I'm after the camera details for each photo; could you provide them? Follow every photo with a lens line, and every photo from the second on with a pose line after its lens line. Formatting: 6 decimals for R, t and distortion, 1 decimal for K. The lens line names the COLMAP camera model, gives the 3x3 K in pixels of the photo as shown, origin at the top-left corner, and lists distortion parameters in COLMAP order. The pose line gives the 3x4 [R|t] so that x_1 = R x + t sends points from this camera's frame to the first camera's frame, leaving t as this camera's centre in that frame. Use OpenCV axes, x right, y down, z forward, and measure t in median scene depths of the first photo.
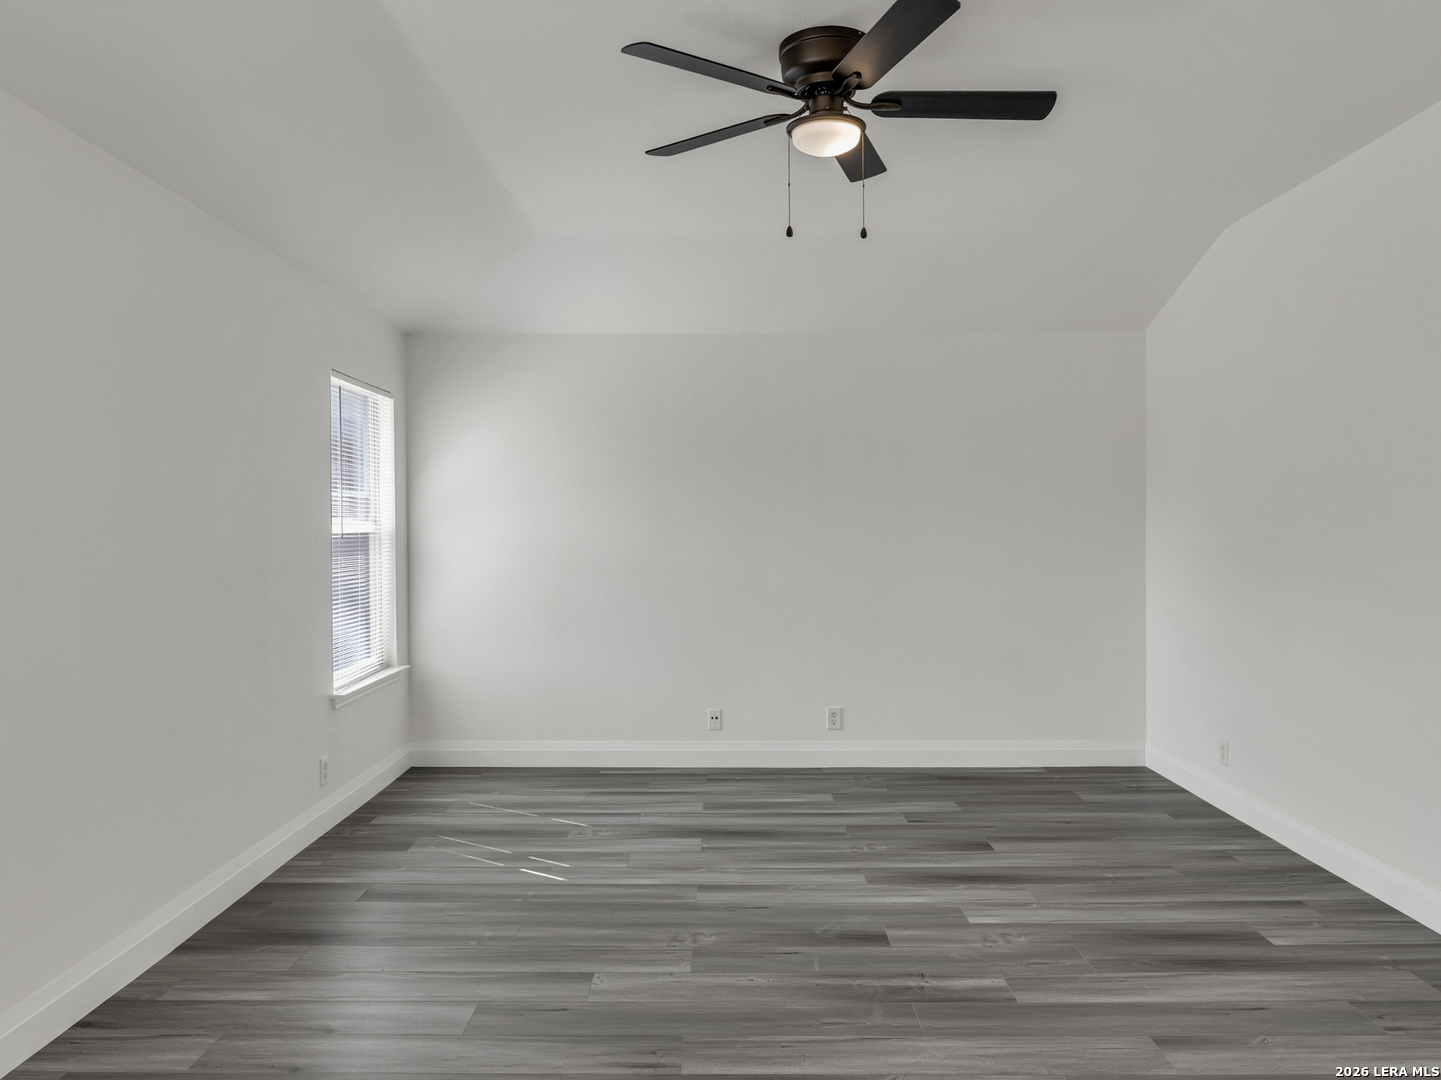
lens RADIAL K [[1029.4, 0, 758.5], [0, 1029.4, 523.8], [0, 0, 1]] dist [-0.004730, -0.002049]
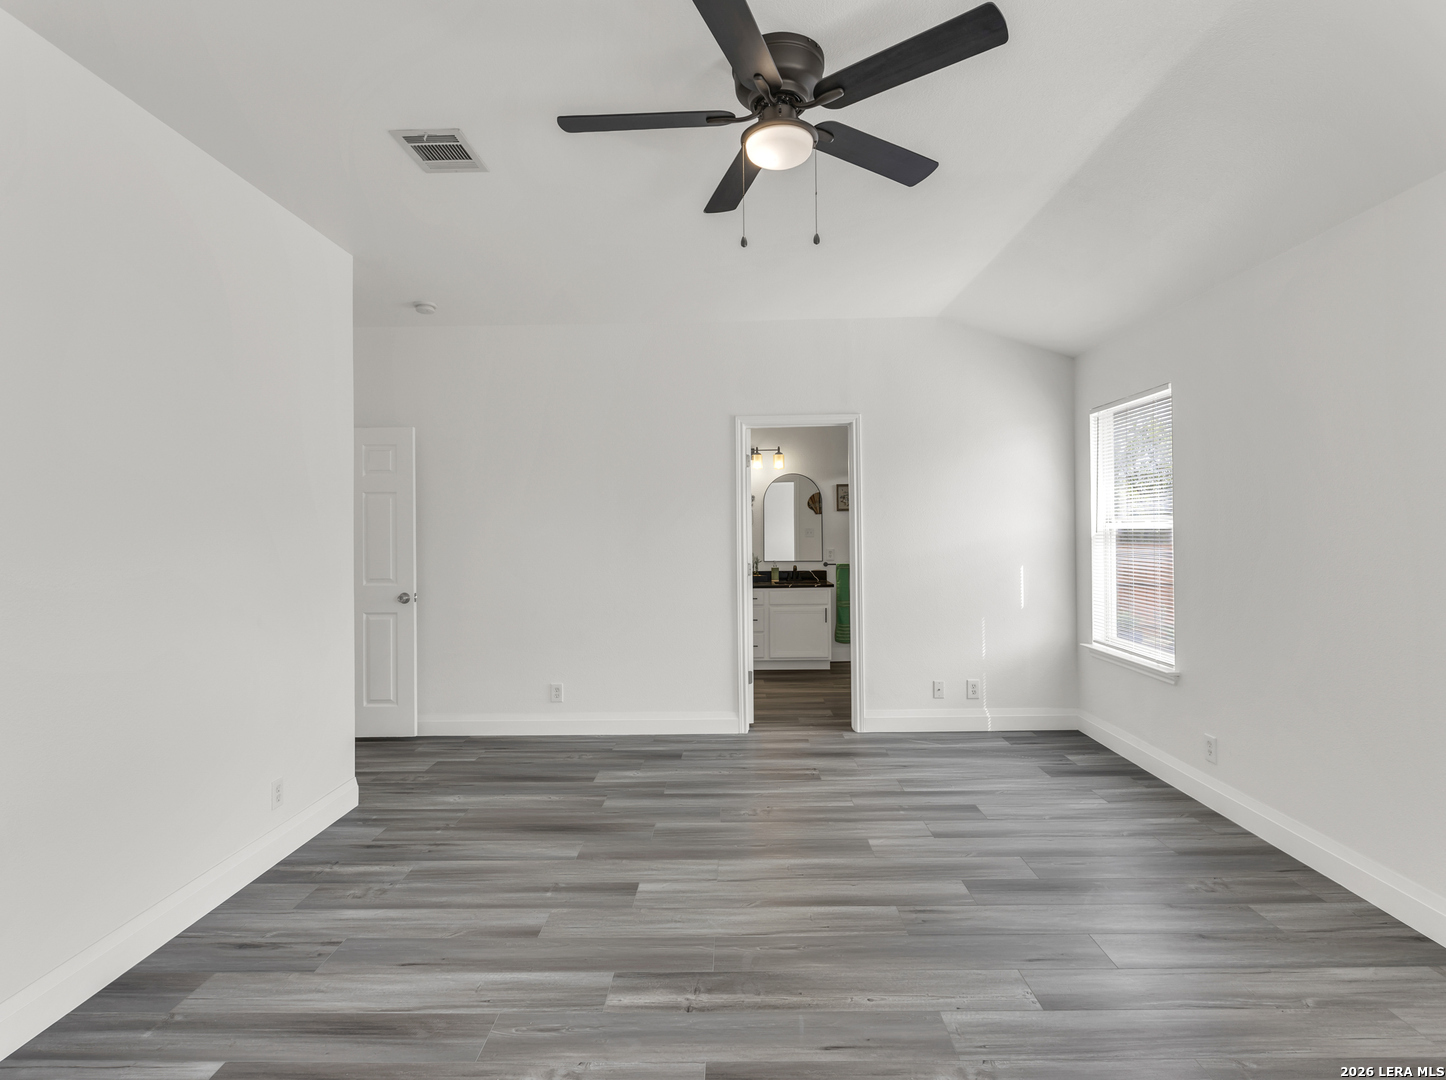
lens RADIAL K [[736.7, 0, 723.0], [0, 736.7, 540.0], [0, 0, 1]] dist [0.001461, -0.000217]
pose [[-0.998440, 0.015736, 0.053567, 0.078073], [0.016228, 0.999830, 0.008762, 0.004729], [-0.053420, 0.009617, -0.998526, 1.534887]]
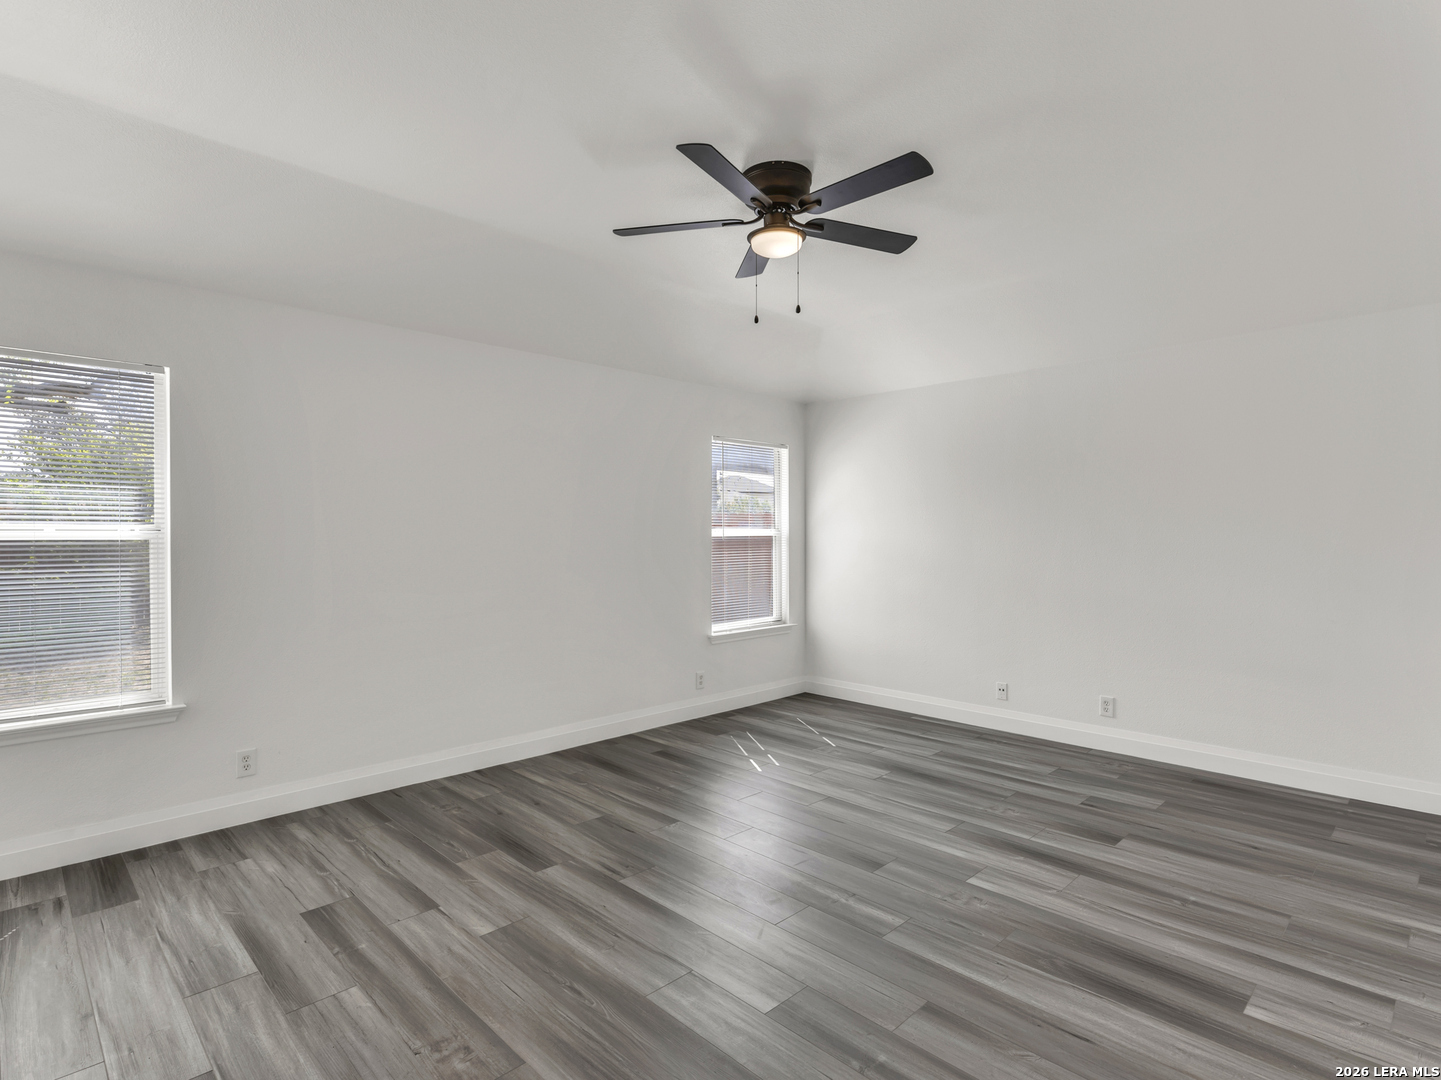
lens RADIAL K [[778.7, 0, 723.3], [0, 778.7, 542.4], [0, 0, 1]] dist [0.001334, -0.000544]
pose [[0.685365, 0.009130, -0.728142, 0.671595], [0.003052, 0.999877, 0.015410, 0.000674], [0.728193, -0.012783, 0.685253, 0.231655]]
